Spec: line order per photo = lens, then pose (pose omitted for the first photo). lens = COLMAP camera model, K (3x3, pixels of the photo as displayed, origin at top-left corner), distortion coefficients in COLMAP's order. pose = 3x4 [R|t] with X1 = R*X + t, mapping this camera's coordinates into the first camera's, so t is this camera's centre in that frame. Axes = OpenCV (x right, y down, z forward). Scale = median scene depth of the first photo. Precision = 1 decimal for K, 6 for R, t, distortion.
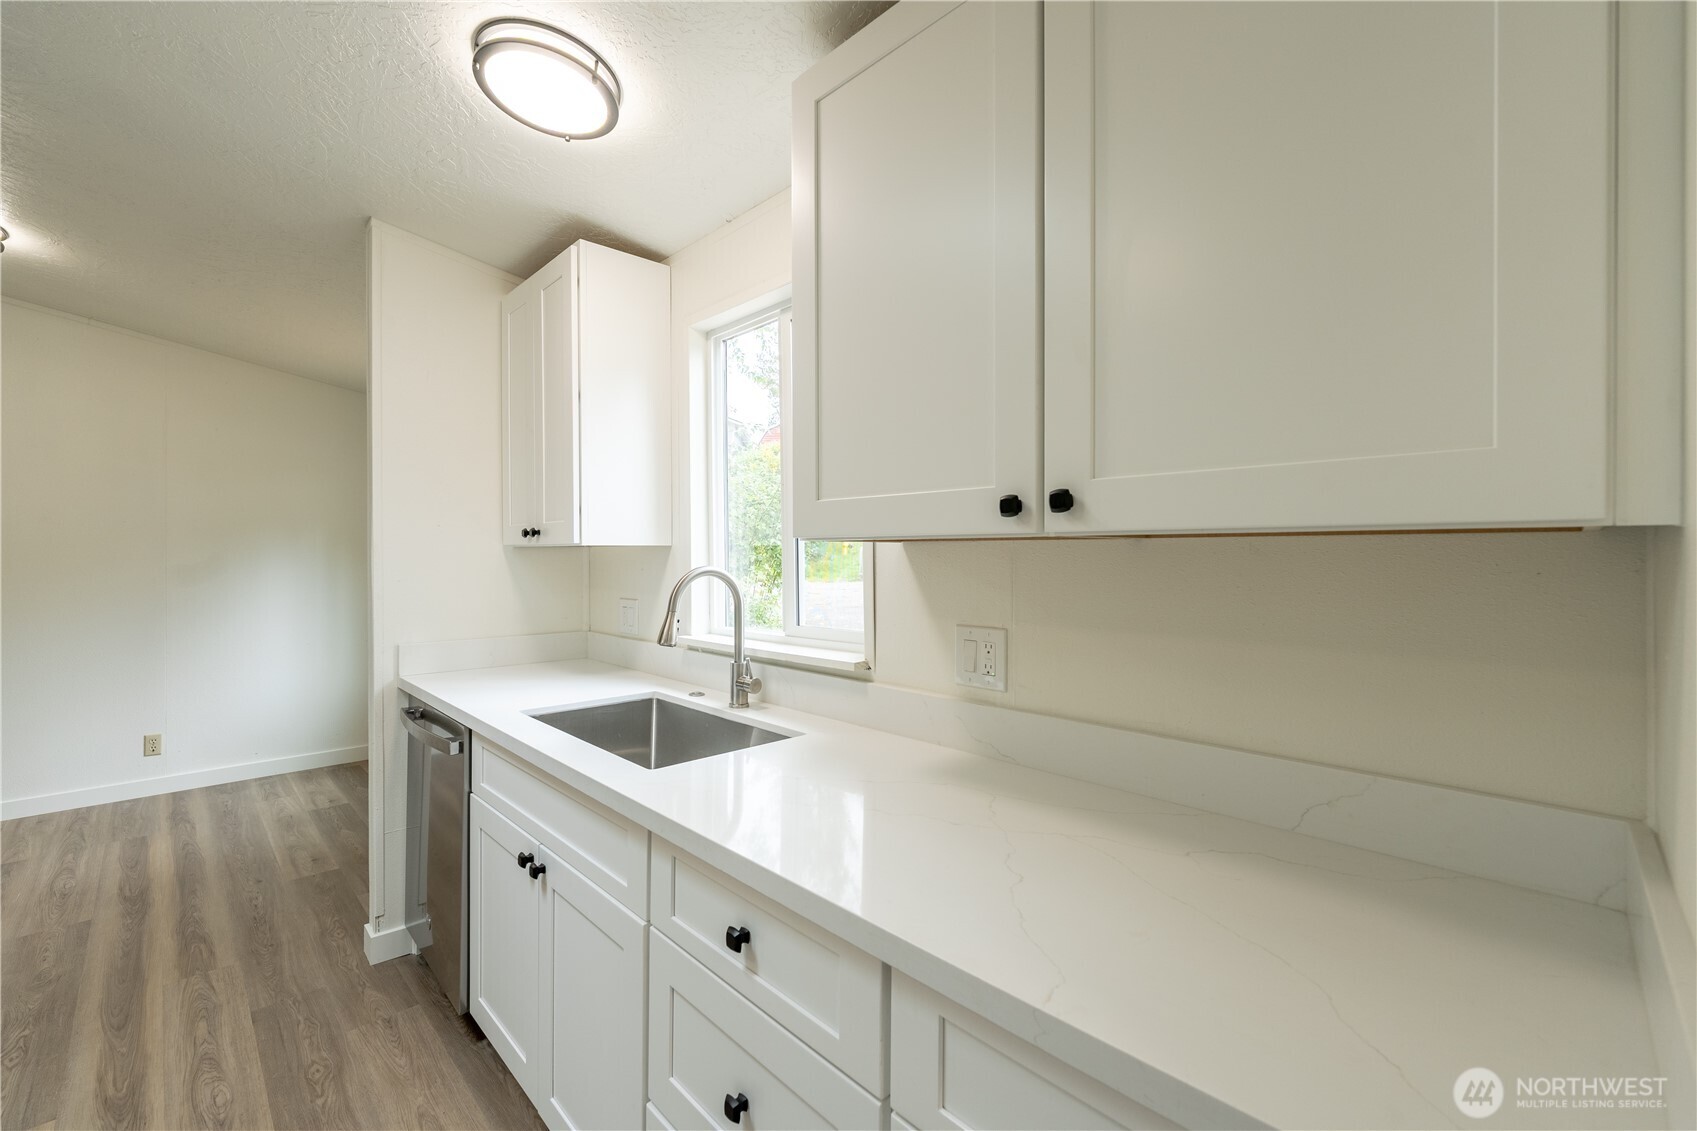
lens RADIAL K [[690.5, 0, 837.4], [0, 690.5, 561.6], [0, 0, 1]] dist [0.002168, -0.000768]
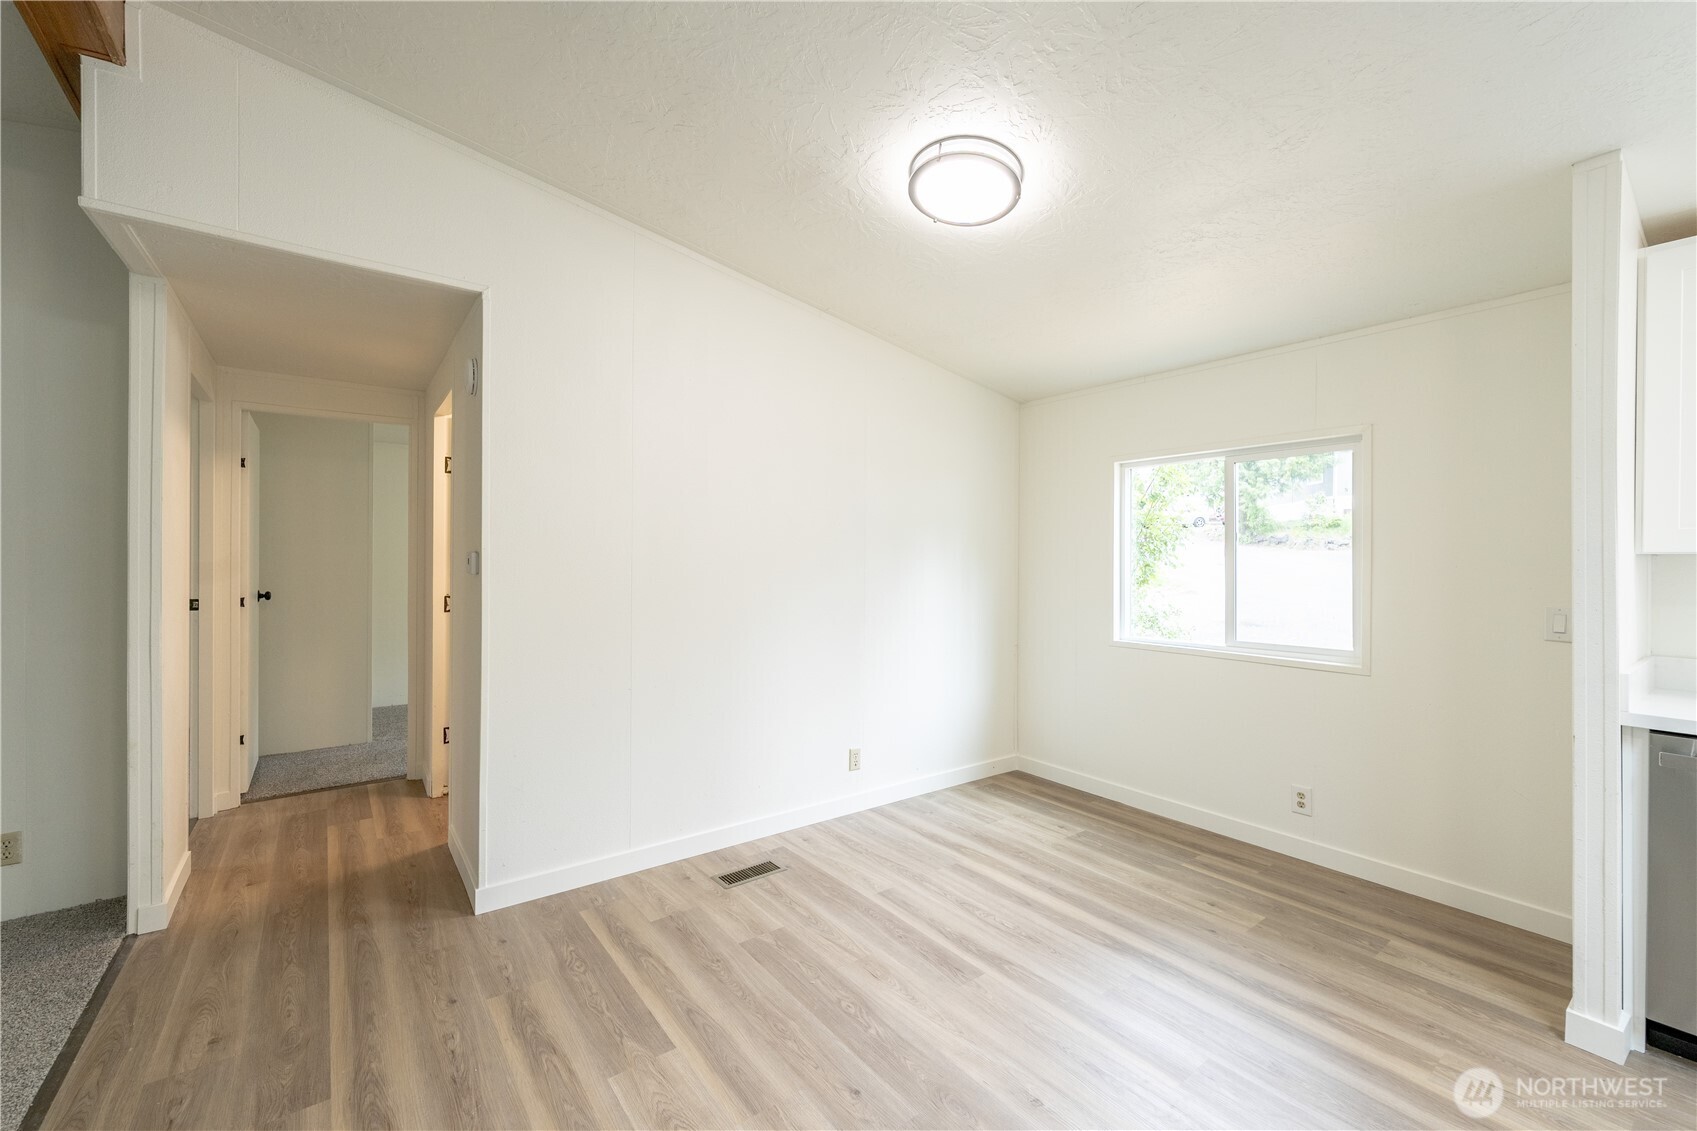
lens RADIAL K [[690.5, 0, 860.5], [0, 690.5, 566.1], [0, 0, 1]] dist [0.002168, -0.000768]
pose [[0.994772, 0.002016, -0.102097, -1.166811], [-0.001386, 0.999980, 0.006234, -0.008746], [0.102107, -0.006060, 0.994755, 0.076642]]
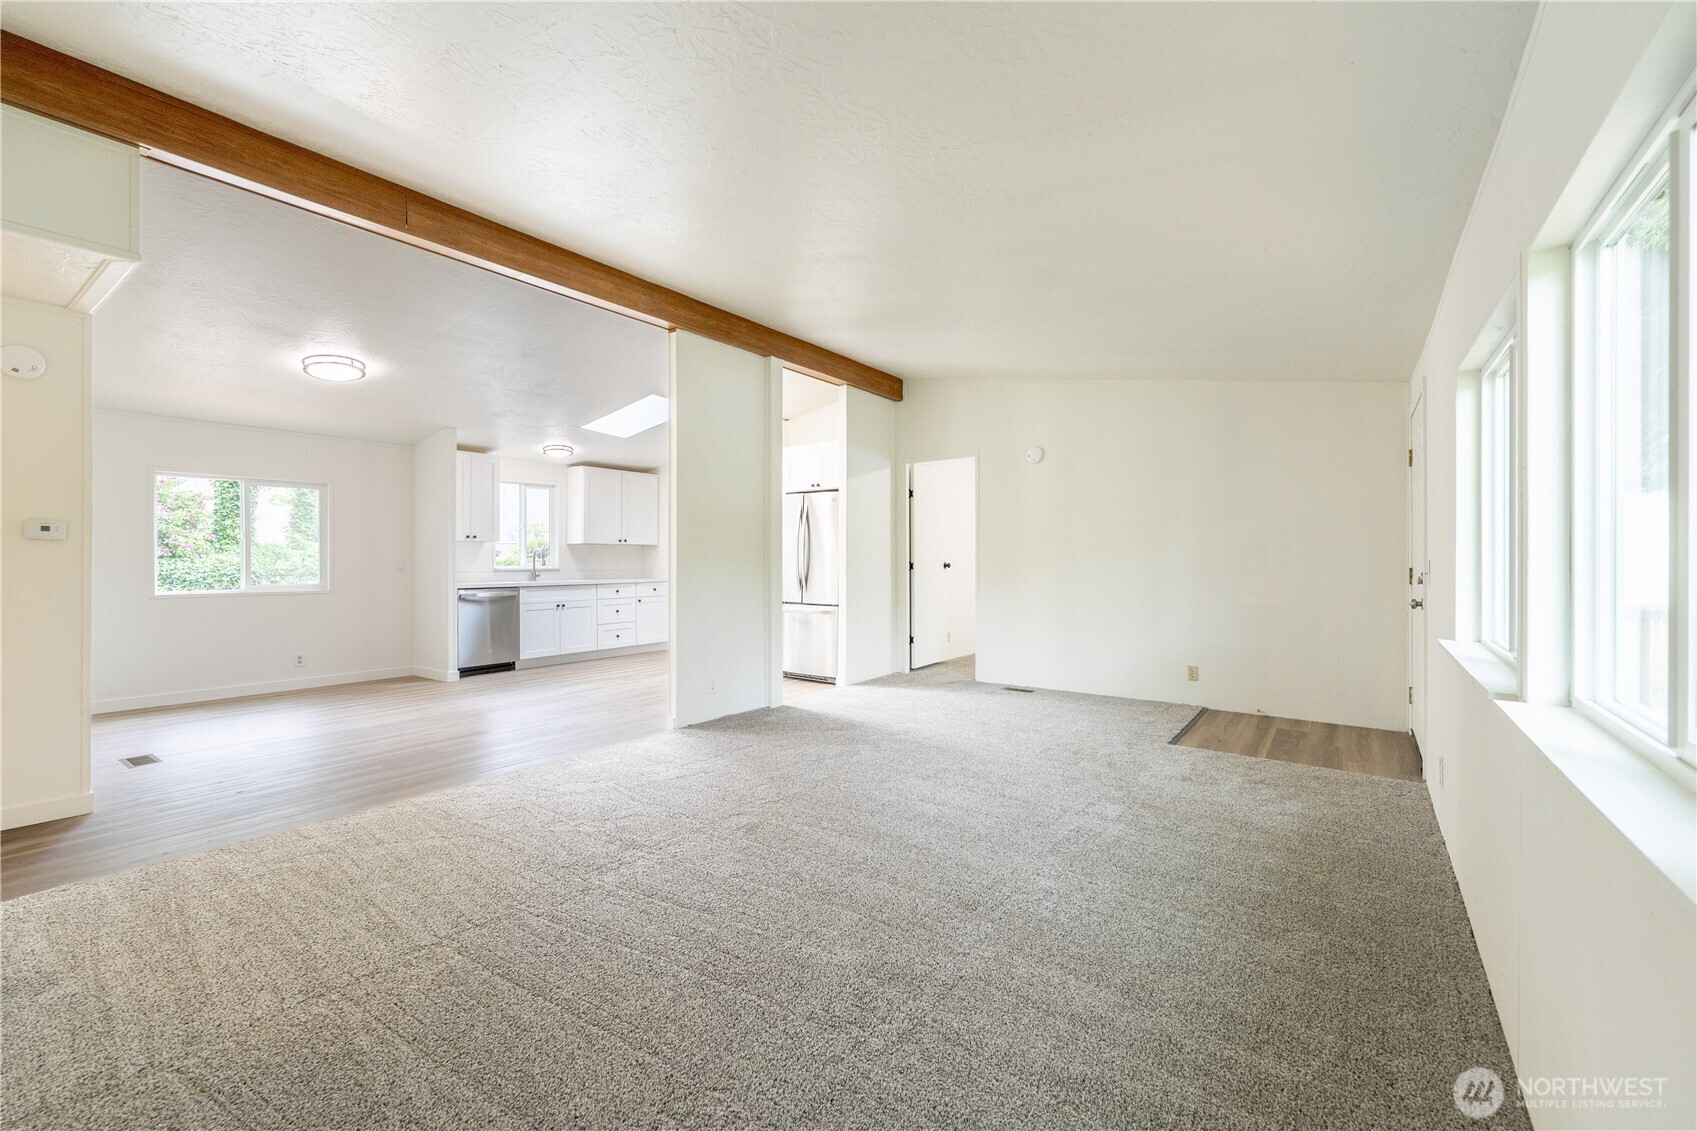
lens RADIAL K [[690.5, 0, 851.3], [0, 690.5, 551.2], [0, 0, 1]] dist [0.002168, -0.000768]
pose [[-0.176470, 0.002949, 0.984302, -3.065341], [0.001438, 0.999995, -0.002739, 0.027987], [-0.984305, 0.000932, -0.176473, -0.109902]]
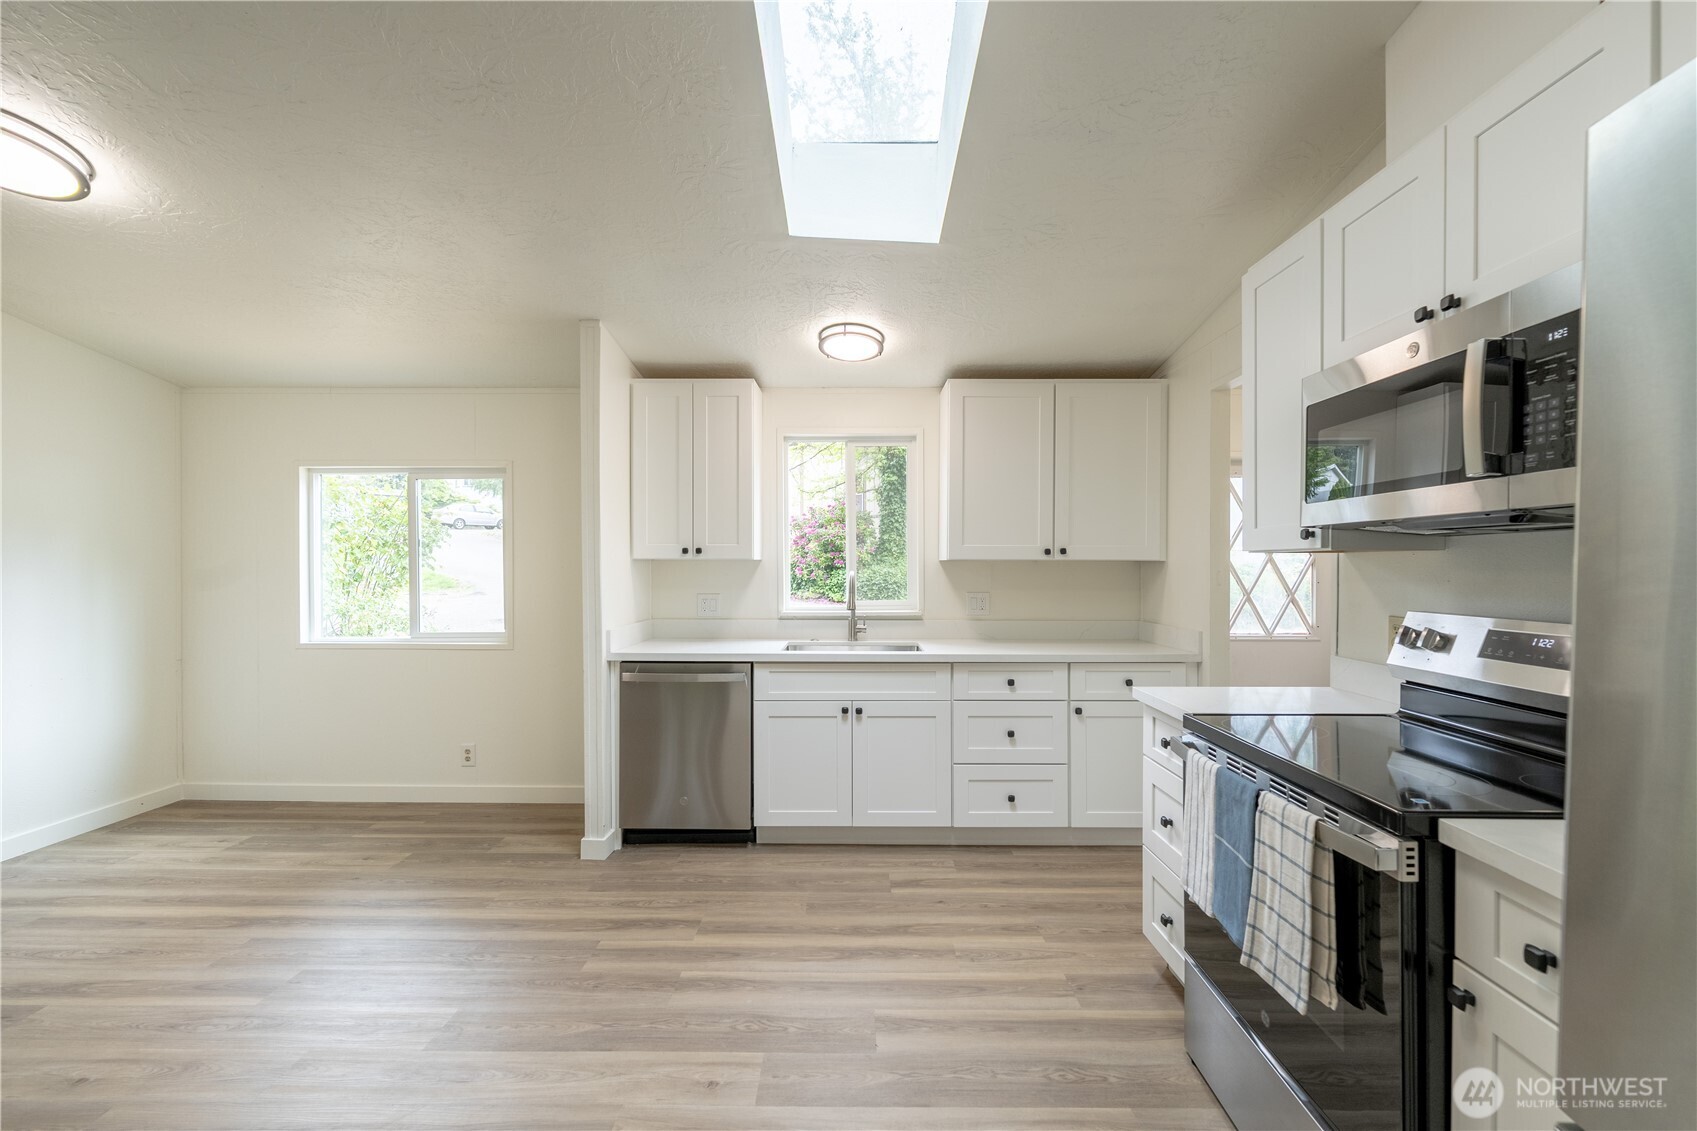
lens RADIAL K [[690.5, 0, 849.0], [0, 690.5, 566.9], [0, 0, 1]] dist [0.002168, -0.000768]
pose [[0.697244, -0.008066, 0.716789, -1.036300], [0.003659, 0.999964, 0.007694, -0.011898], [-0.716825, -0.002742, 0.697248, -0.250810]]
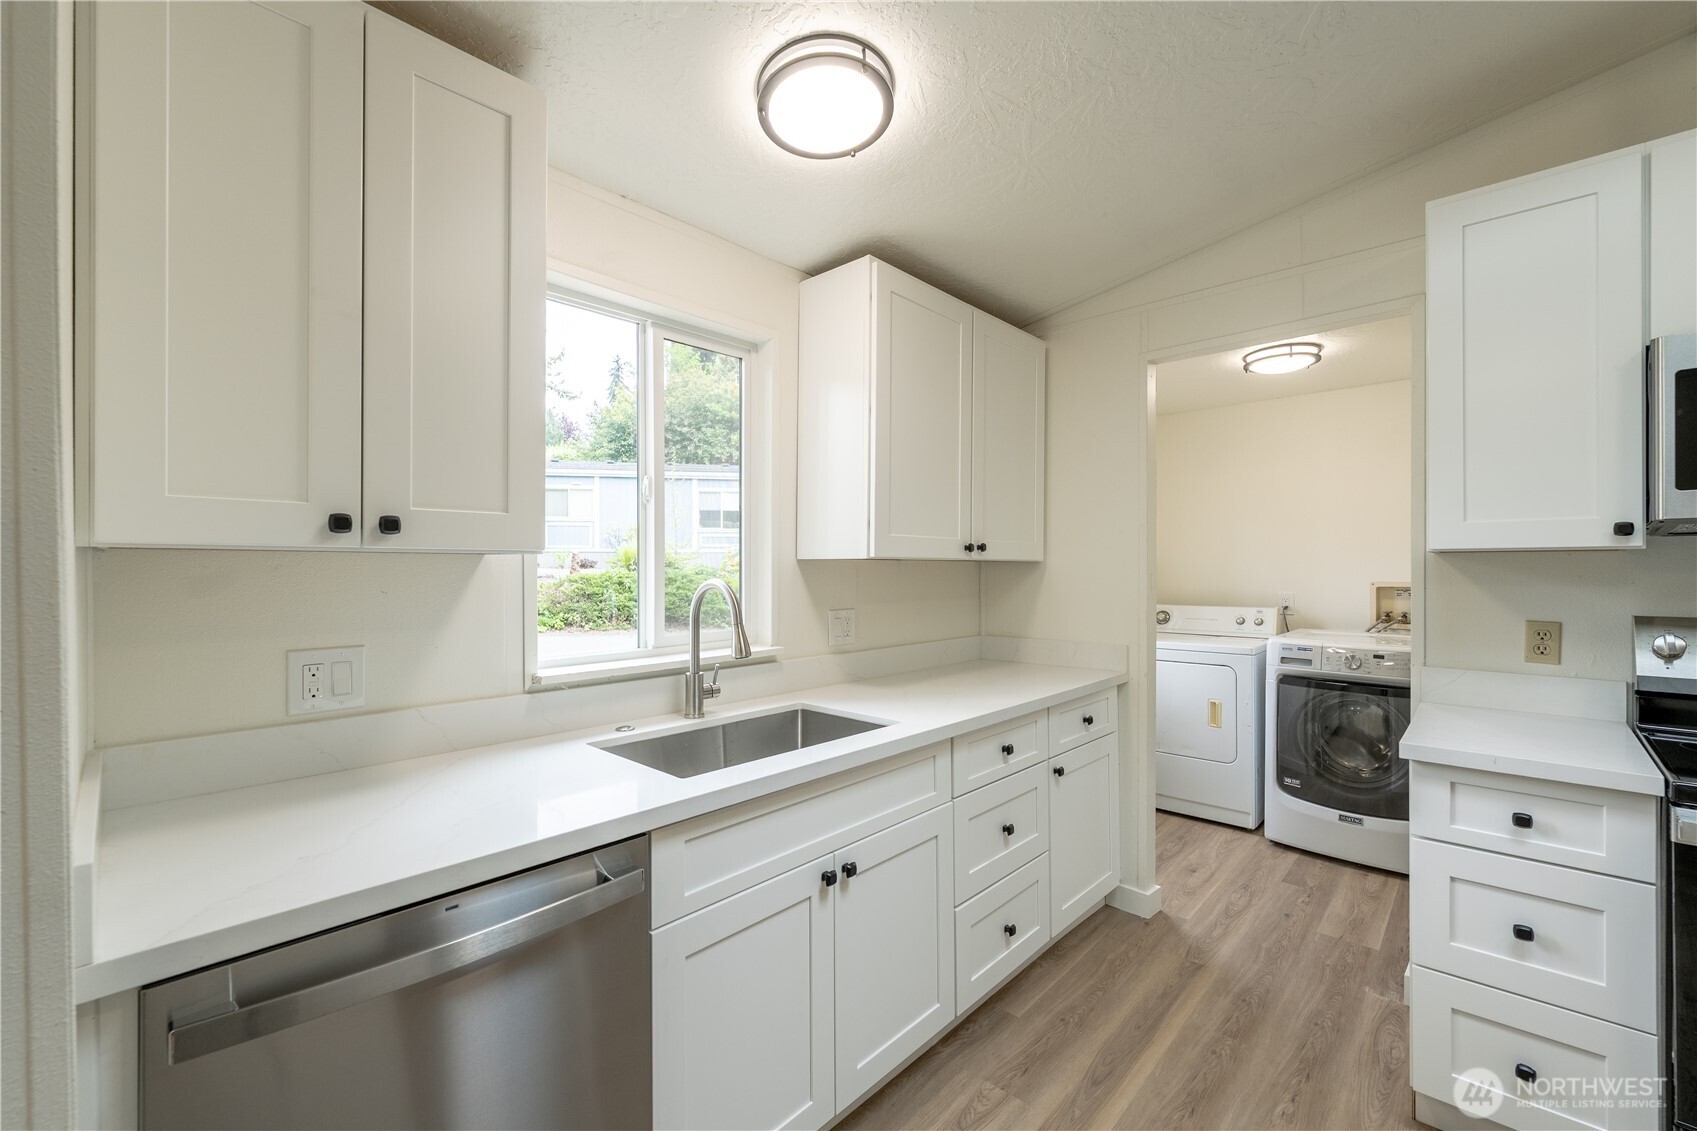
lens RADIAL K [[690.5, 0, 852.1], [0, 690.5, 565.4], [0, 0, 1]] dist [0.002168, -0.000768]
pose [[-0.058546, -0.003821, 0.998277, -0.762690], [0.000334, 0.999993, 0.003847, -0.009920], [-0.998285, 0.000558, -0.058544, 0.549175]]
